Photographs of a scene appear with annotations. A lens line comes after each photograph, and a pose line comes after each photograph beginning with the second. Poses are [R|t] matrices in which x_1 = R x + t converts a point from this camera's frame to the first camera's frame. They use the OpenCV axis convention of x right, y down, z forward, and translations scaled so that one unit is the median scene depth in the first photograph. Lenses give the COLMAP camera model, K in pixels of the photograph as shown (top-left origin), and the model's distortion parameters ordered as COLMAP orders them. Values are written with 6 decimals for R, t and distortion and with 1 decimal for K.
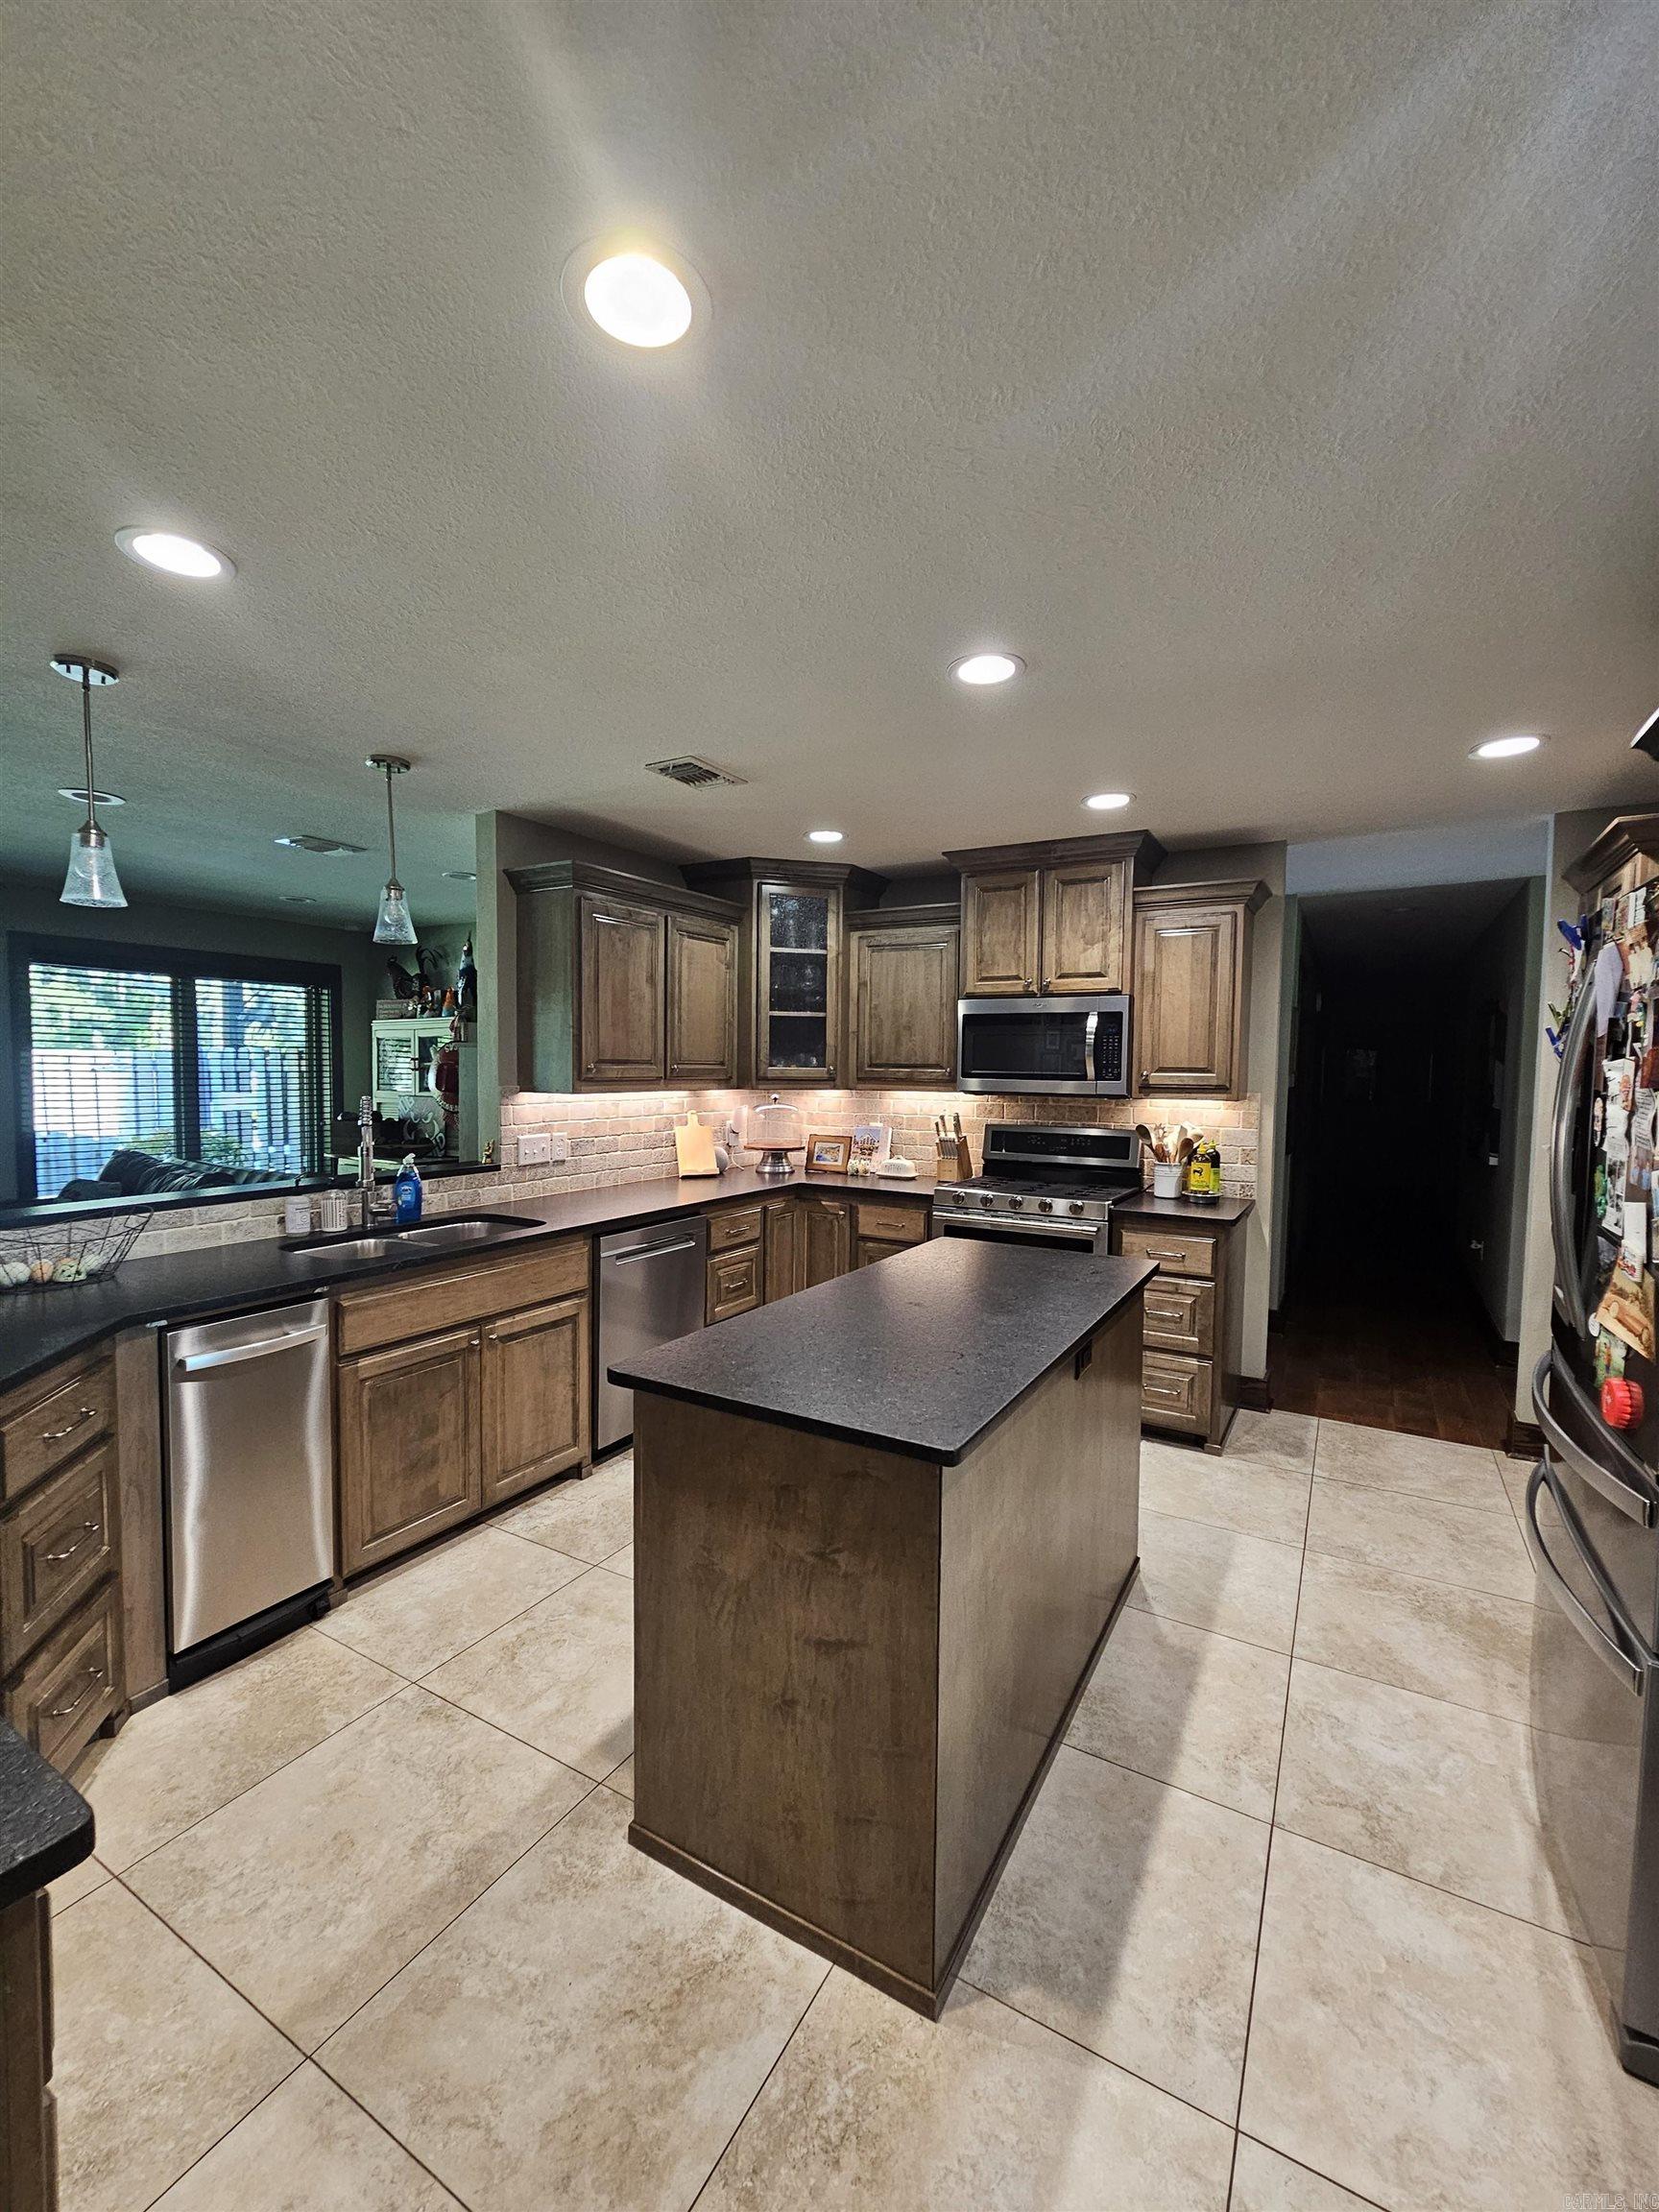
lens RADIAL K [[904.2, 0, 846.0], [0, 904.2, 1112.5], [0, 0, 1]] dist [-0.001894, 0.000242]
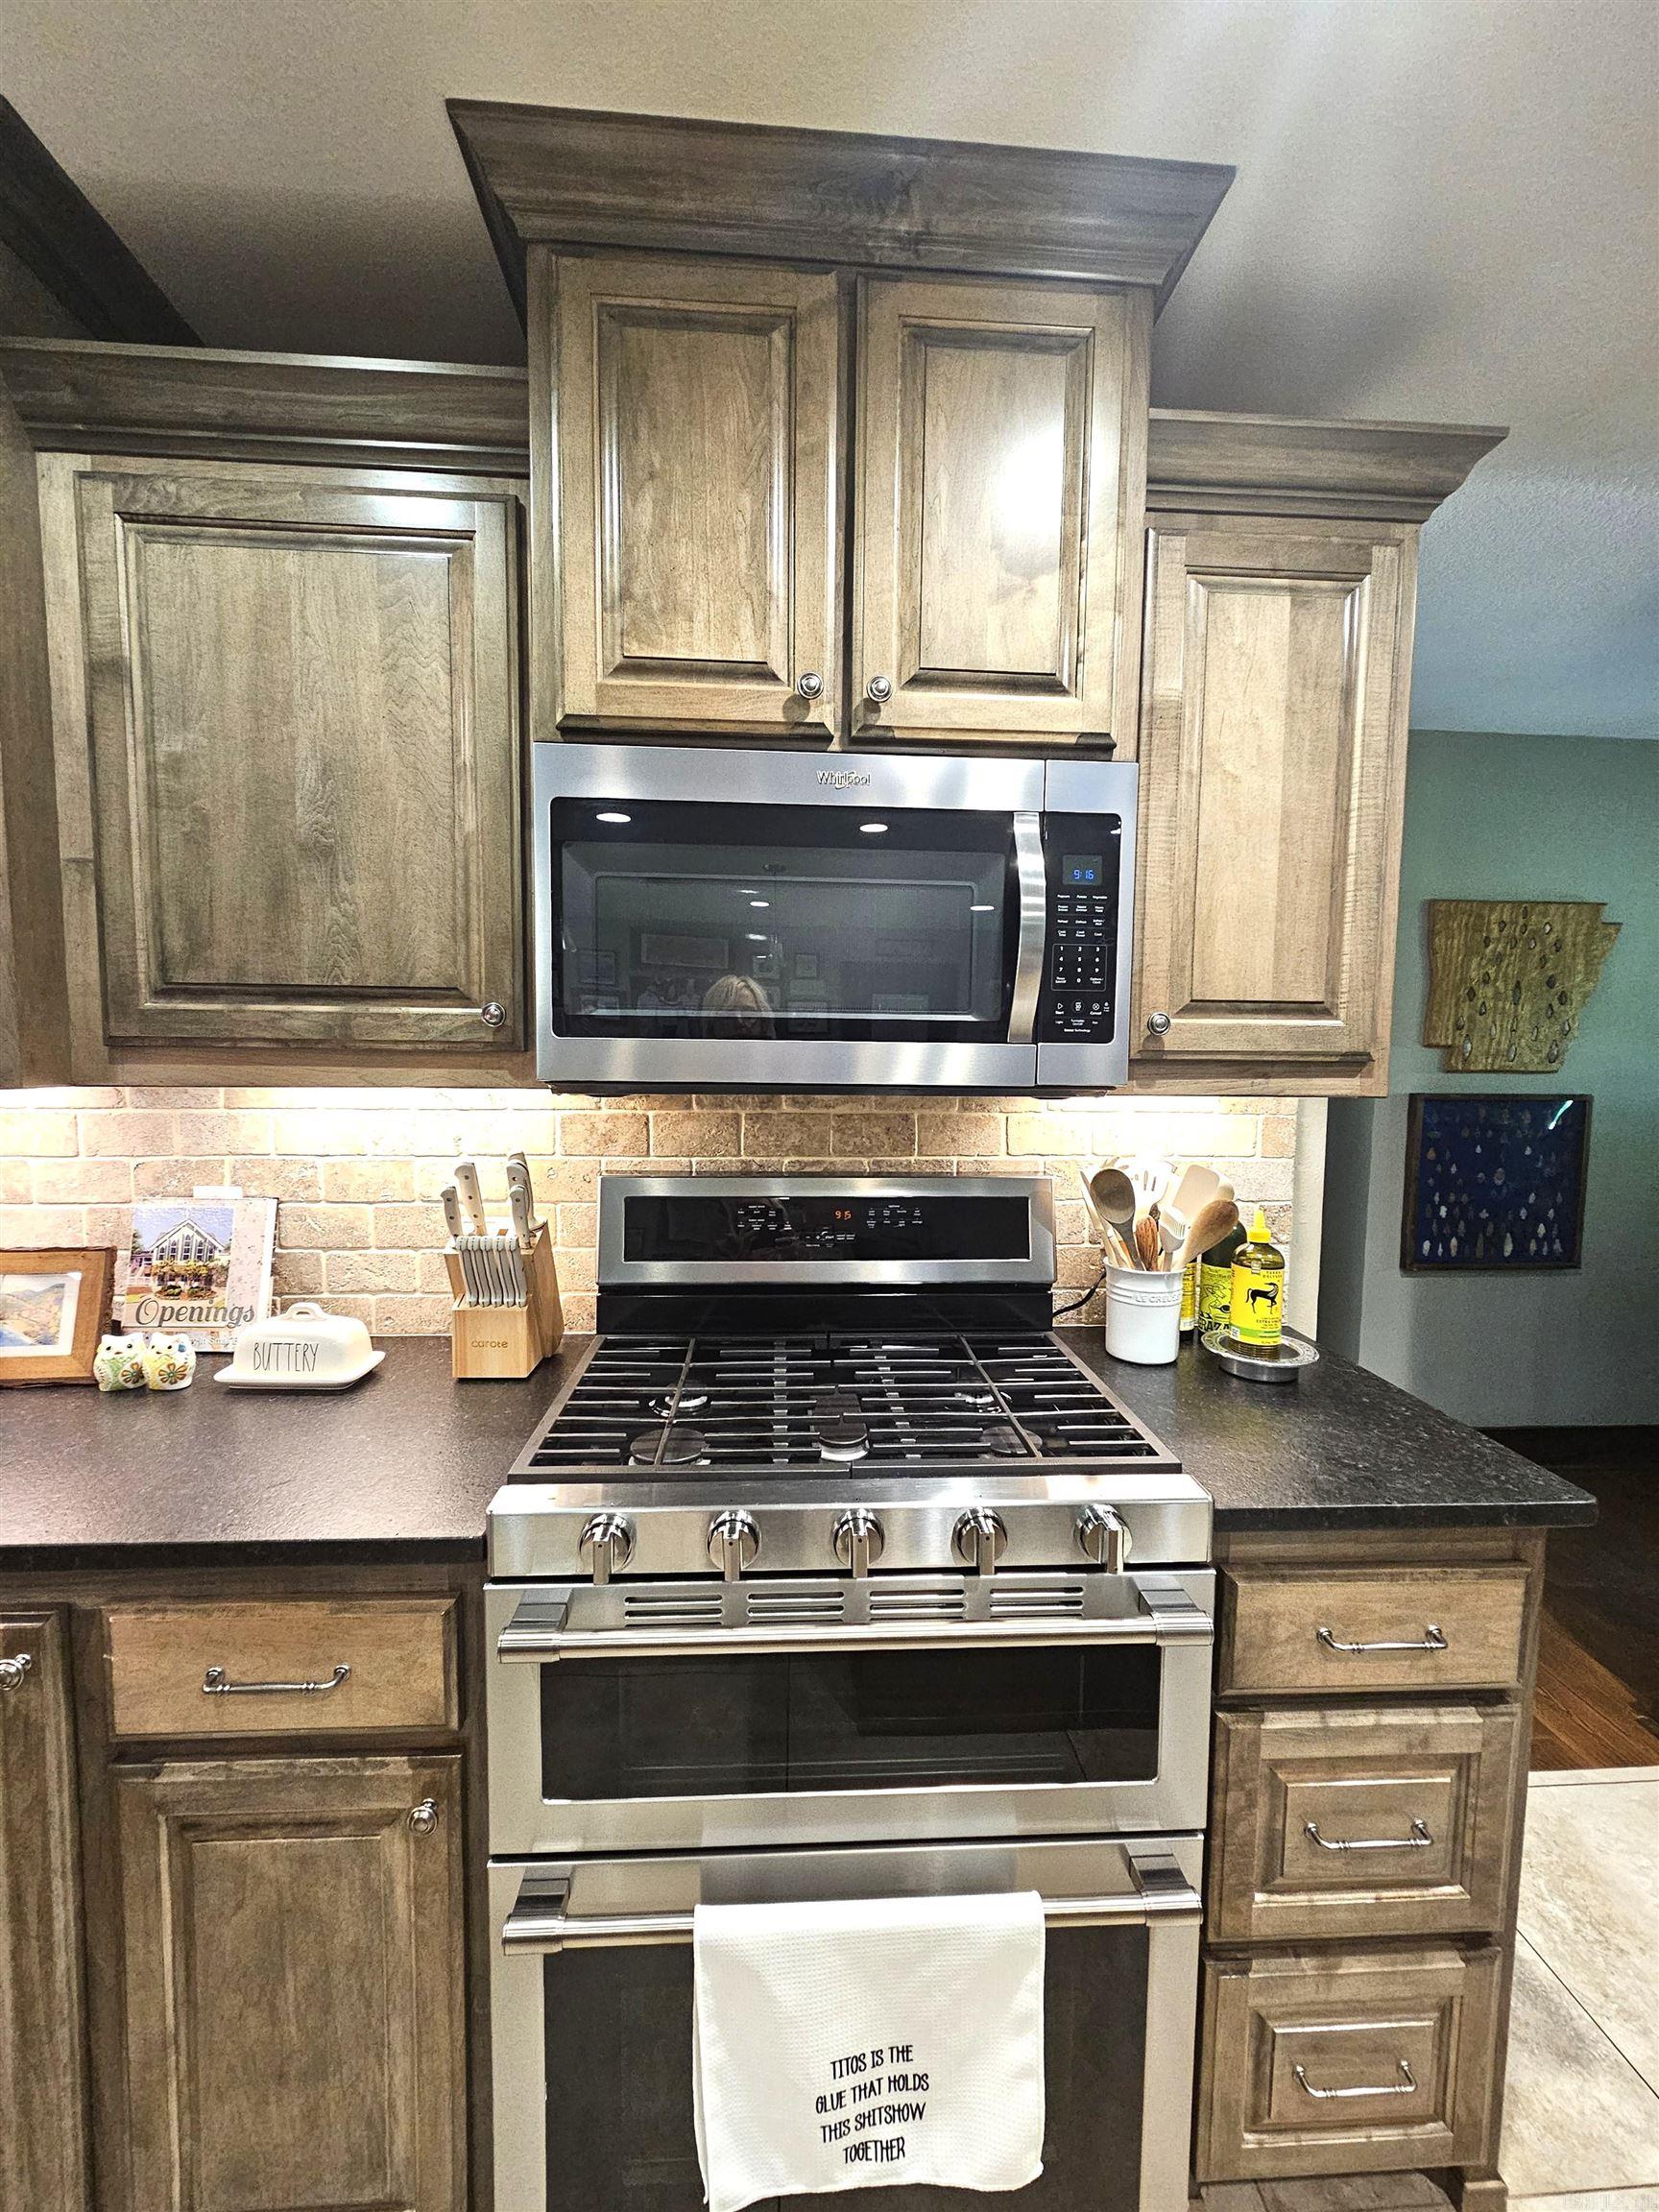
lens RADIAL K [[904.2, 0, 822.1], [0, 904.2, 1111.7], [0, 0, 1]] dist [-0.001894, 0.000242]
pose [[0.836605, -0.044000, 0.546036, 0.048906], [0.027622, 0.998889, 0.038170, -0.024949], [-0.547109, -0.016851, 0.836892, 0.782475]]
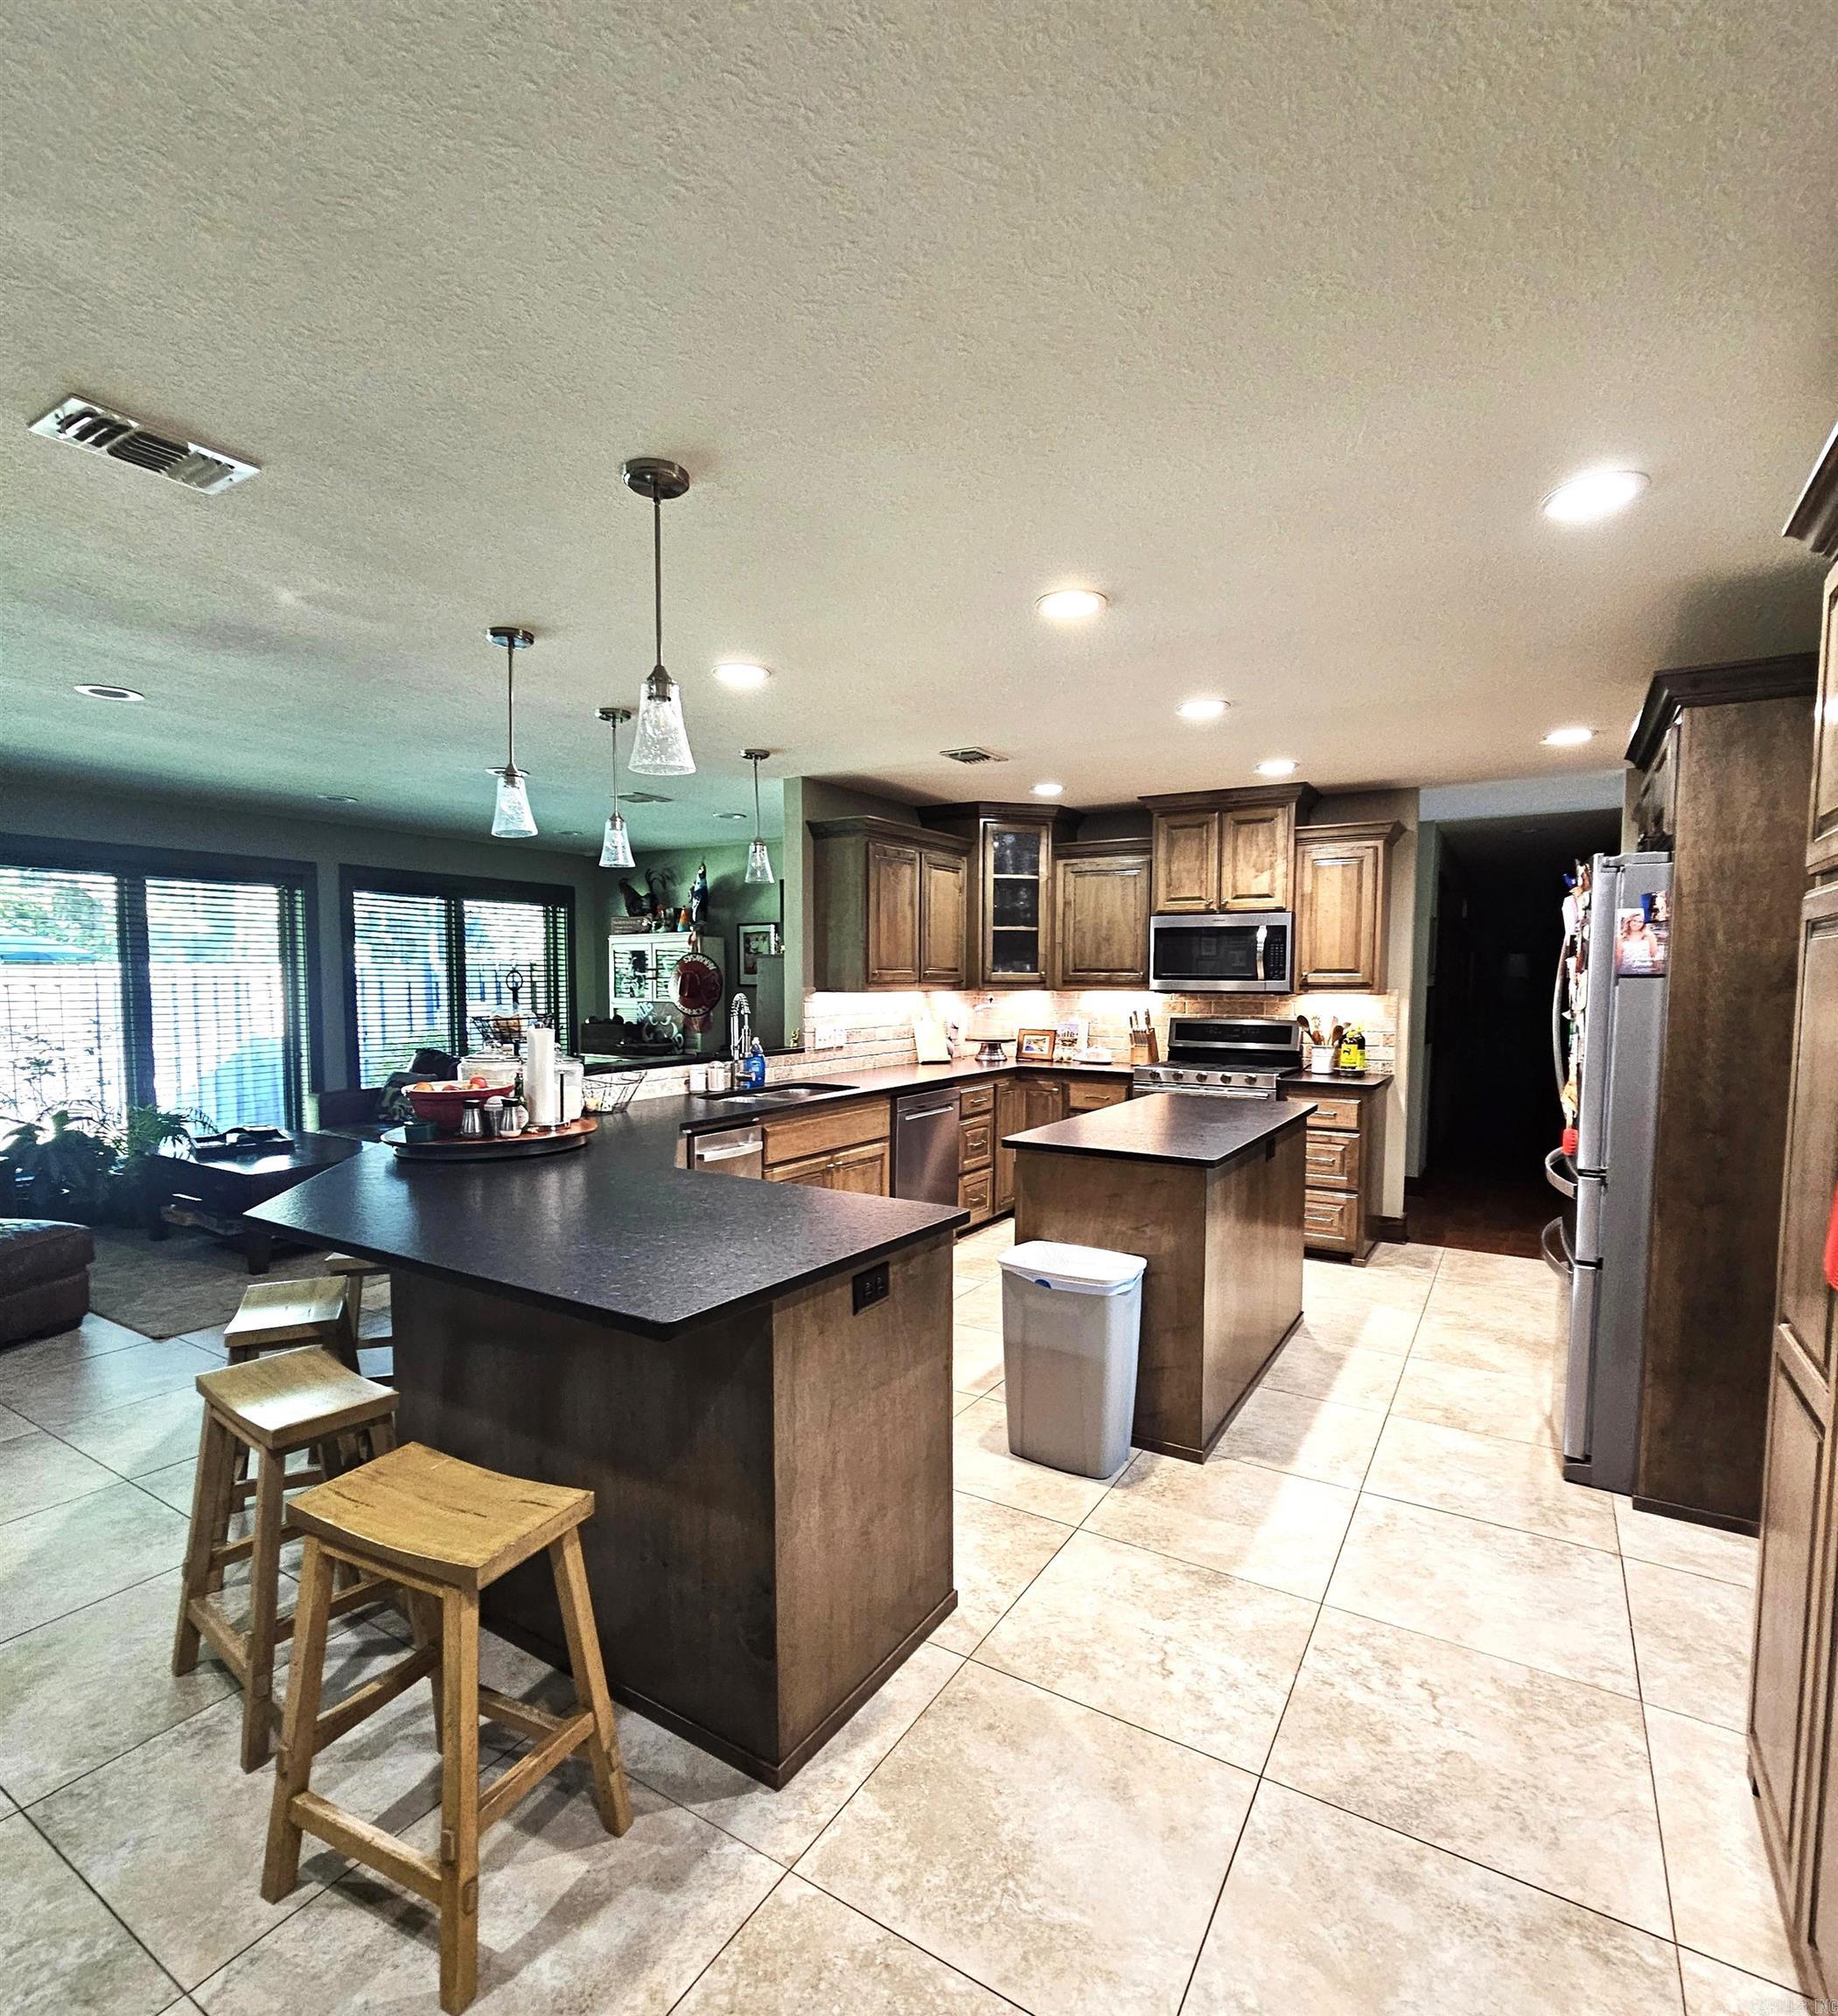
lens RADIAL K [[1006.8, 0, 928.4], [0, 1006.8, 1042.6], [0, 0, 1]] dist [0.002180, 0.000046]
pose [[0.999538, -0.006372, -0.029727, -0.149827], [0.006780, 0.999884, 0.013632, 0.028996], [0.029636, -0.013827, 0.999465, -0.413523]]
